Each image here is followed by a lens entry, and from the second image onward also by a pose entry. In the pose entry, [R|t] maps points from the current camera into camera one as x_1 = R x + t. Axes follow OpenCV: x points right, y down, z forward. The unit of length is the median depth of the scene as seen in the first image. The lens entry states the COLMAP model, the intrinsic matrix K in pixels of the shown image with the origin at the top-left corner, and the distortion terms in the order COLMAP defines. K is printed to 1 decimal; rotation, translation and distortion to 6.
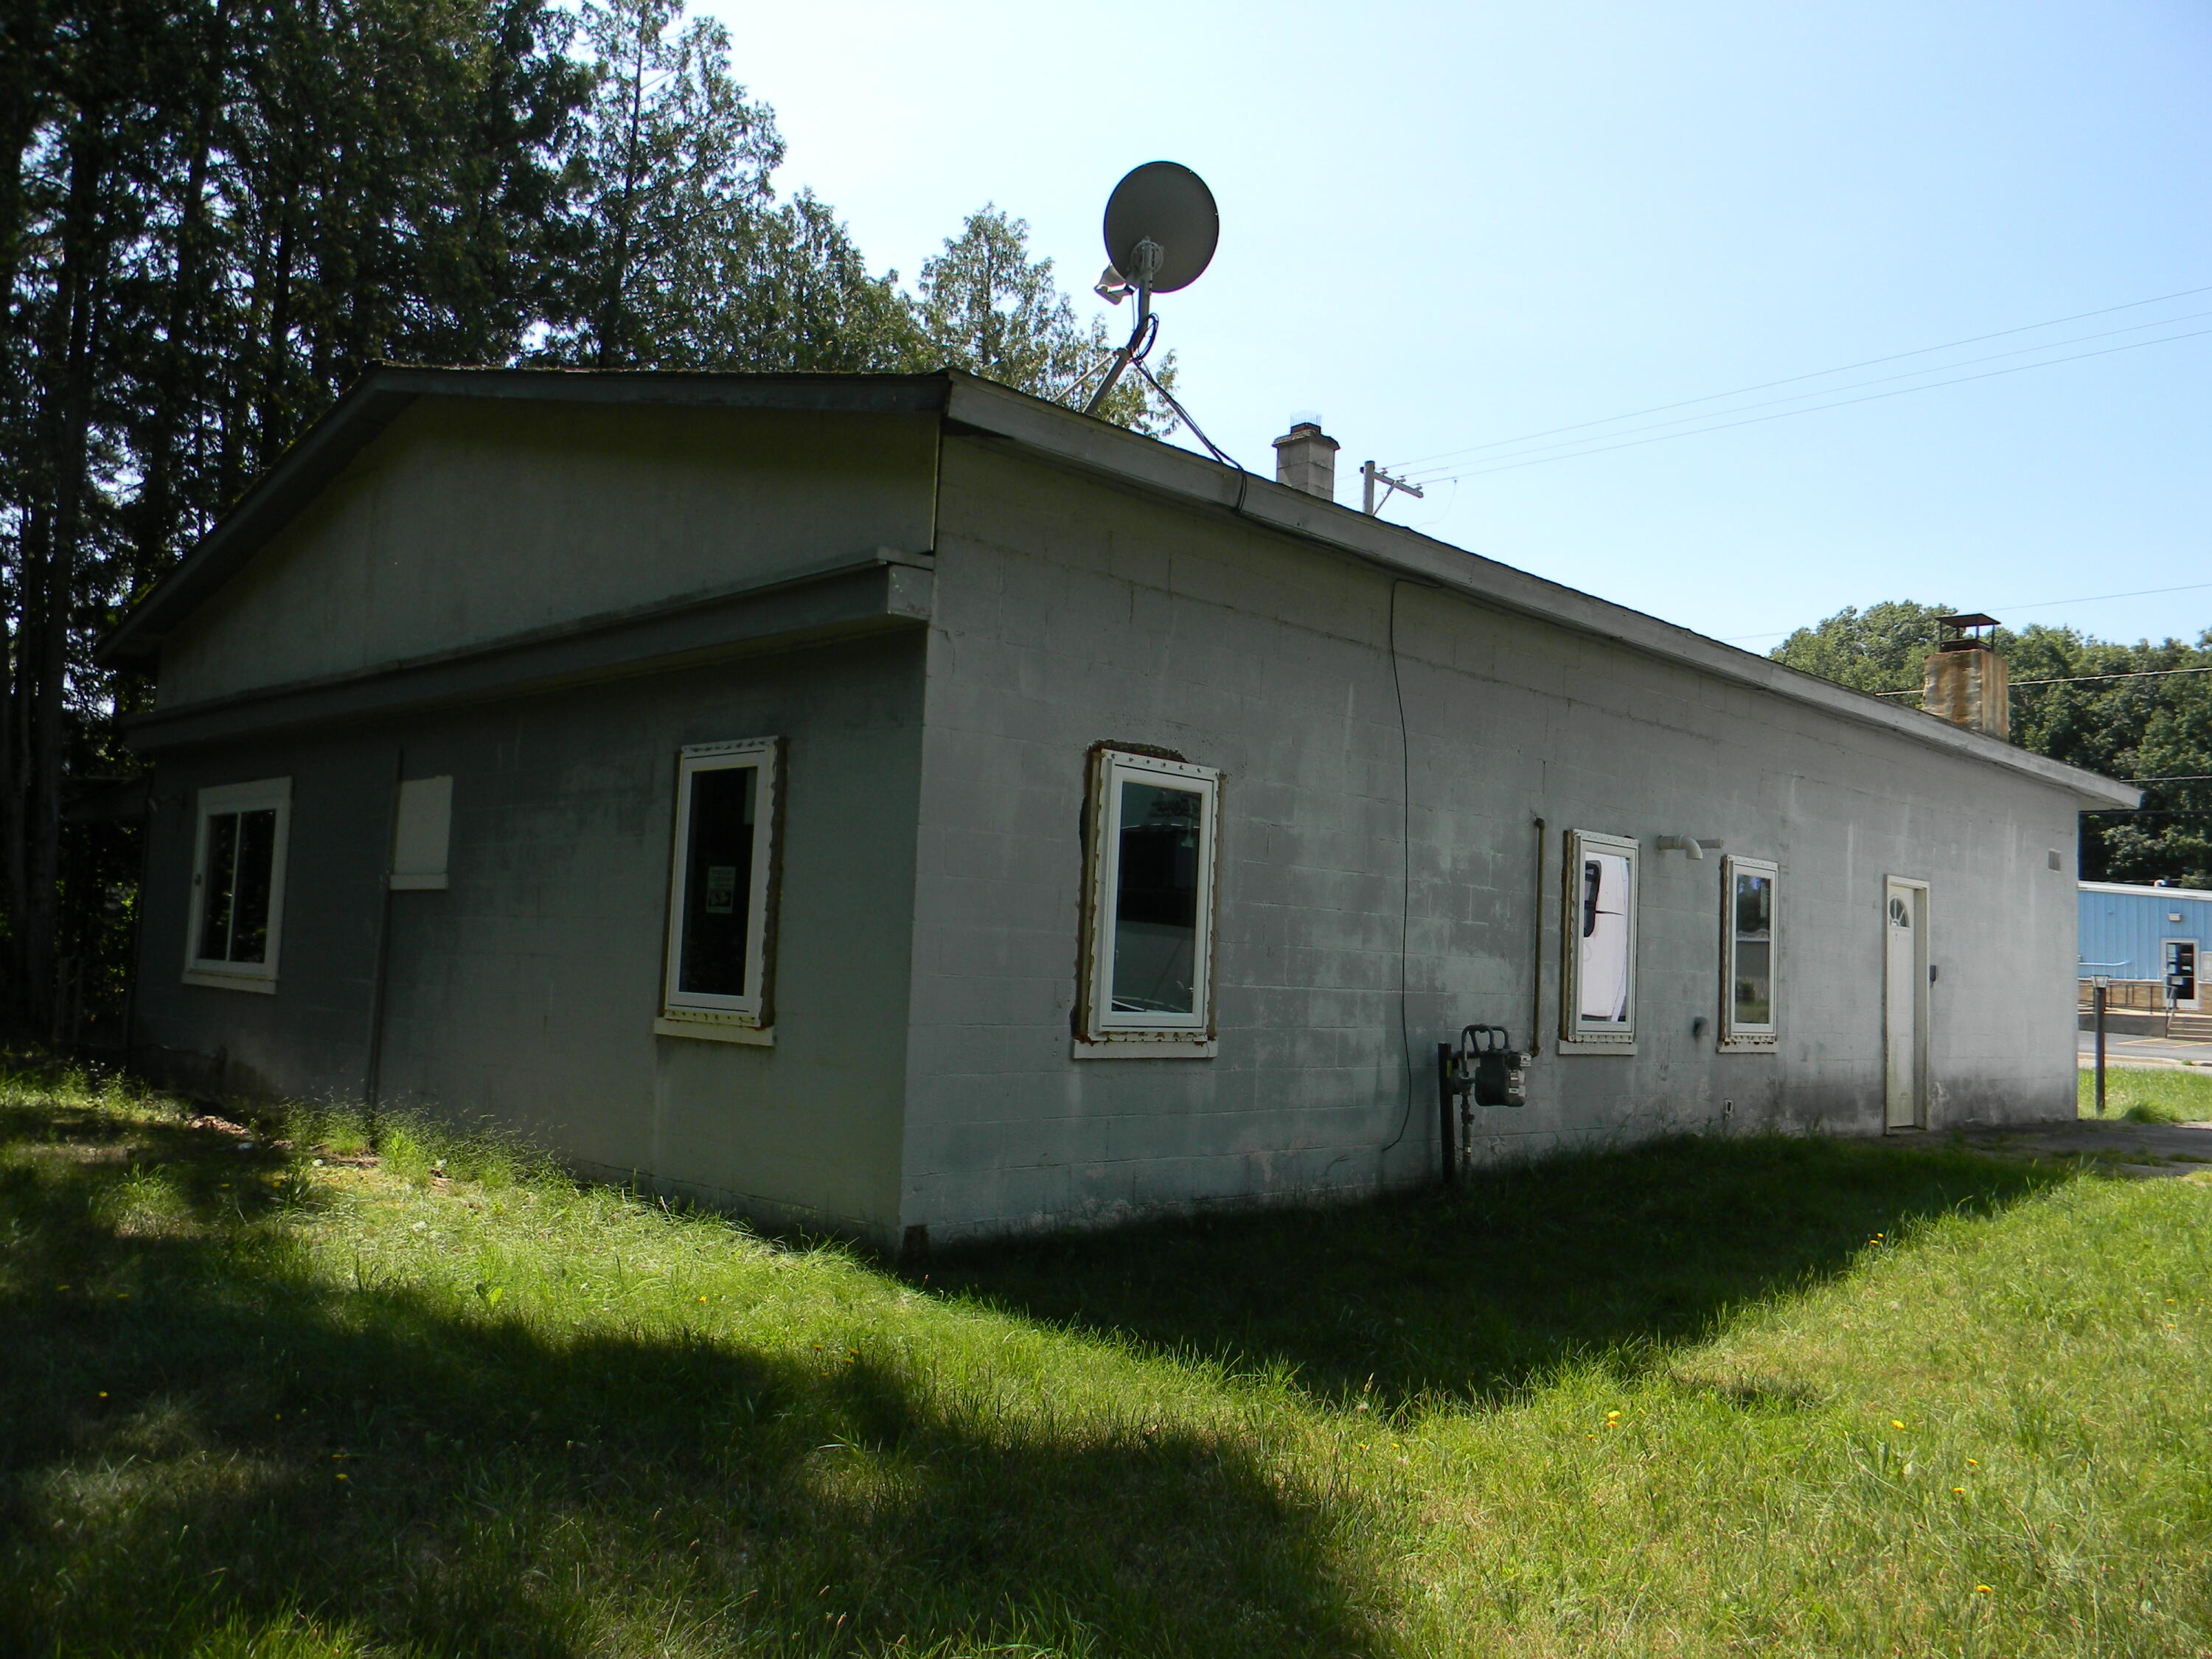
lens RADIAL K [[1754.7, 0, 1106.9], [0, 1754.7, 829.8], [0, 0, 1]] dist [-0.002499, -0.020042]
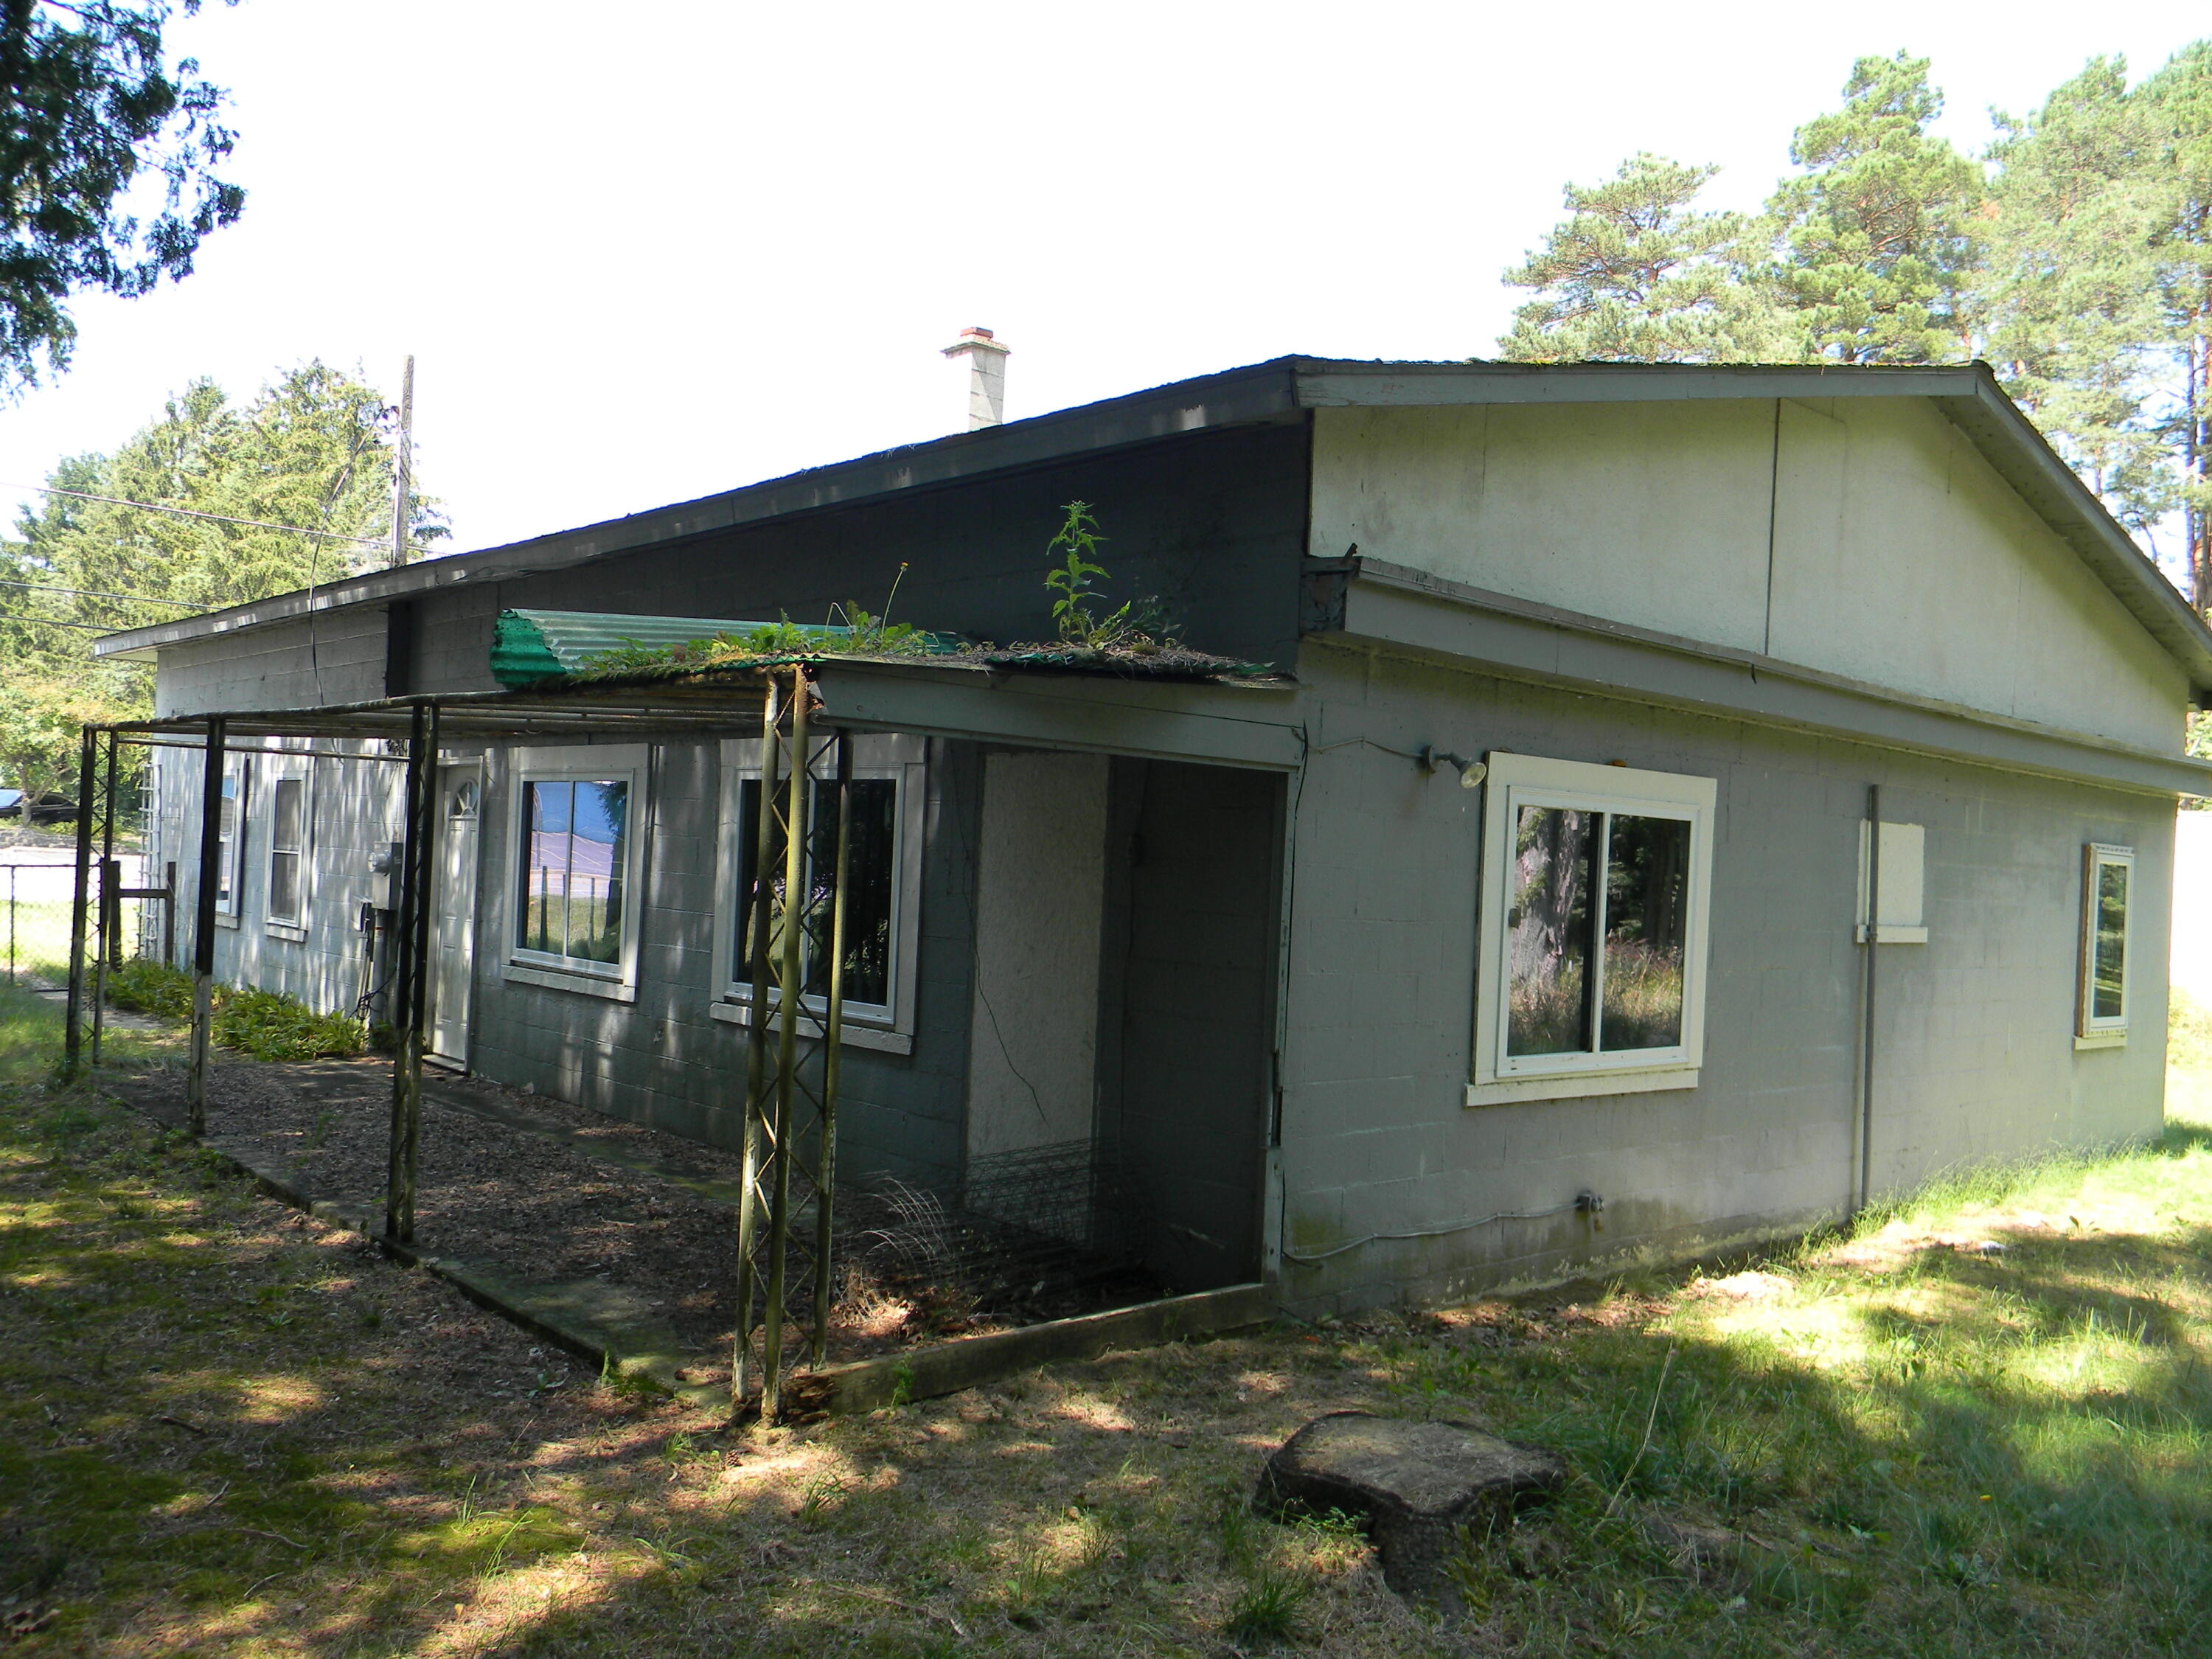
lens RADIAL K [[1754.7, 0, 1106.1], [0, 1754.7, 831.5], [0, 0, 1]] dist [-0.002499, -0.020042]
pose [[0.057947, -0.021348, 0.998091, -1.087763], [-0.126891, 0.991505, 0.028574, 0.001582], [-0.990223, -0.128305, 0.054745, 1.103780]]
